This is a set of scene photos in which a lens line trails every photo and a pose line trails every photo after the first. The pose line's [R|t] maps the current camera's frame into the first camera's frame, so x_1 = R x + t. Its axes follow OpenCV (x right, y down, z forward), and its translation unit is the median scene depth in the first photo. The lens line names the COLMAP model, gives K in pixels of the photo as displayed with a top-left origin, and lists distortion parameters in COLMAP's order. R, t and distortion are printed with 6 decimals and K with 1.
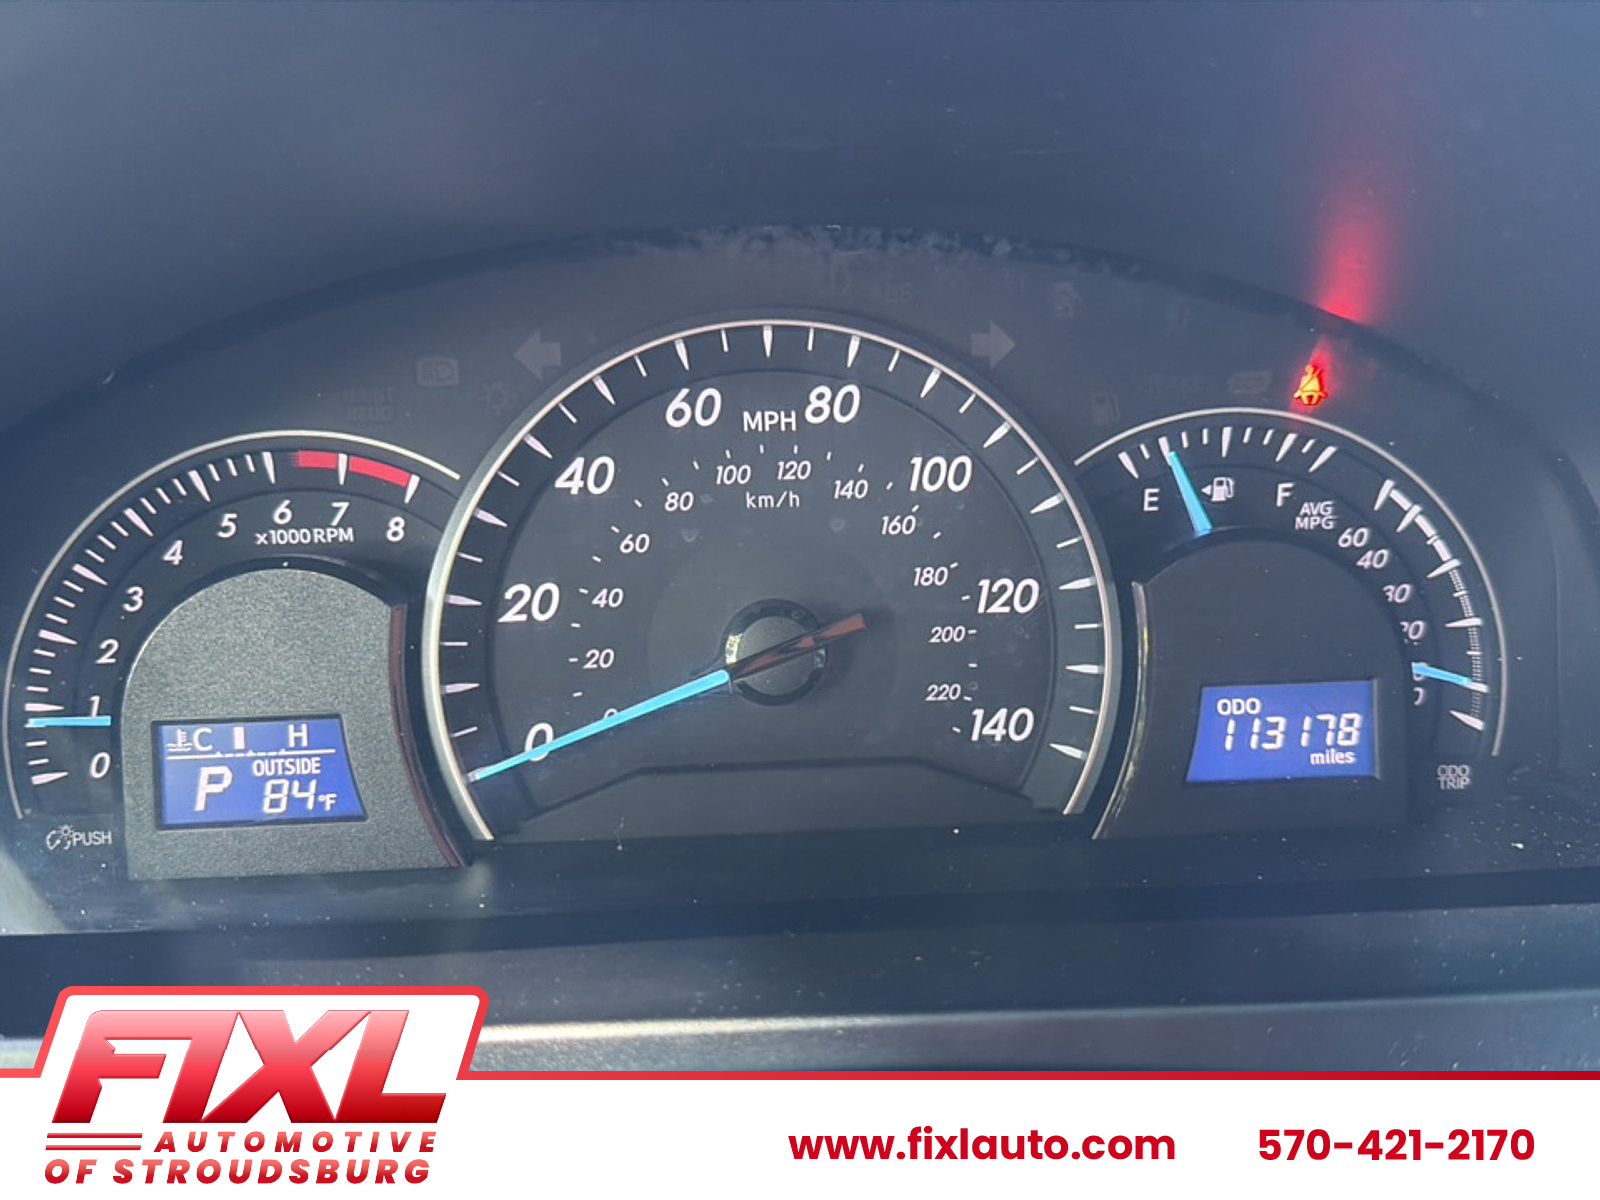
lens RADIAL K [[1461.8, 0, 792.0], [0, 1461.8, 600.4], [0, 0, 1]] dist [0.148313, -0.365875]
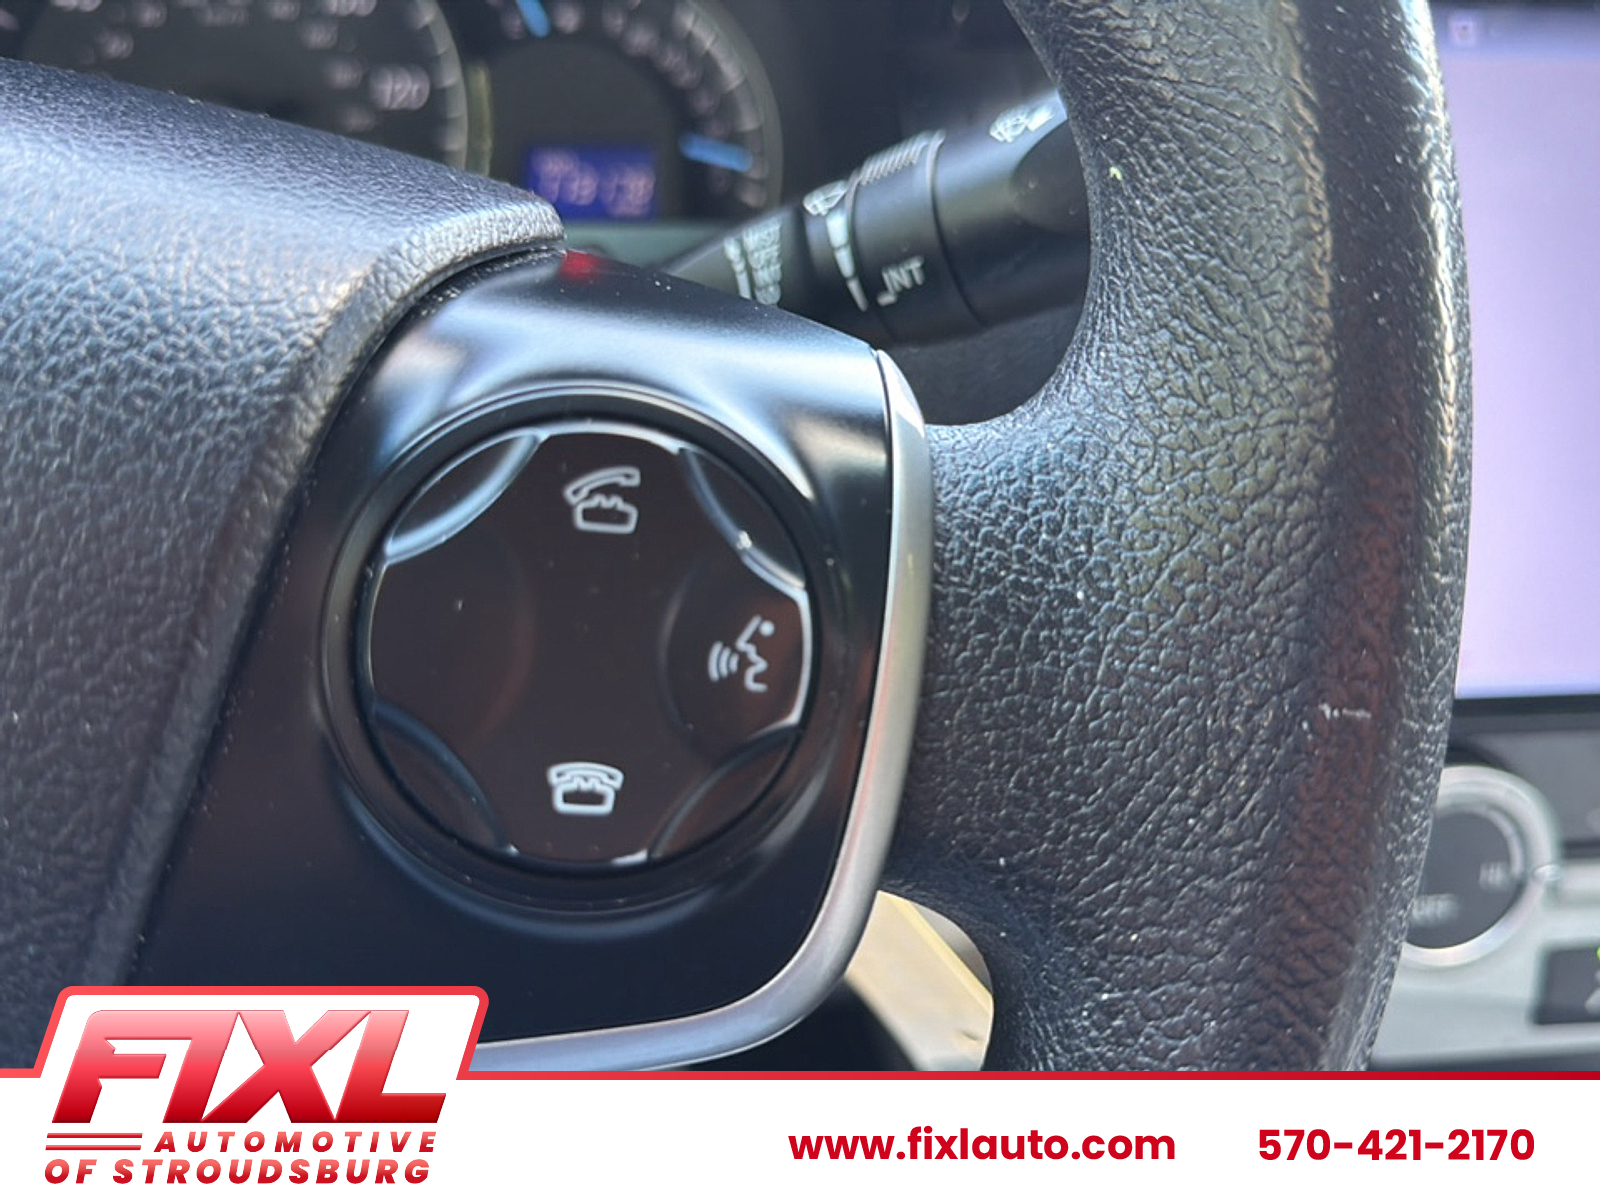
lens RADIAL K [[1461.8, 0, 792.0], [0, 1461.8, 600.4], [0, 0, 1]] dist [0.148313, -0.365875]
pose [[0.999633, 0.005778, 0.026484, 0.477226], [-0.007502, 0.997826, 0.065478, 0.374844], [-0.026048, -0.065653, 0.997502, -0.387194]]
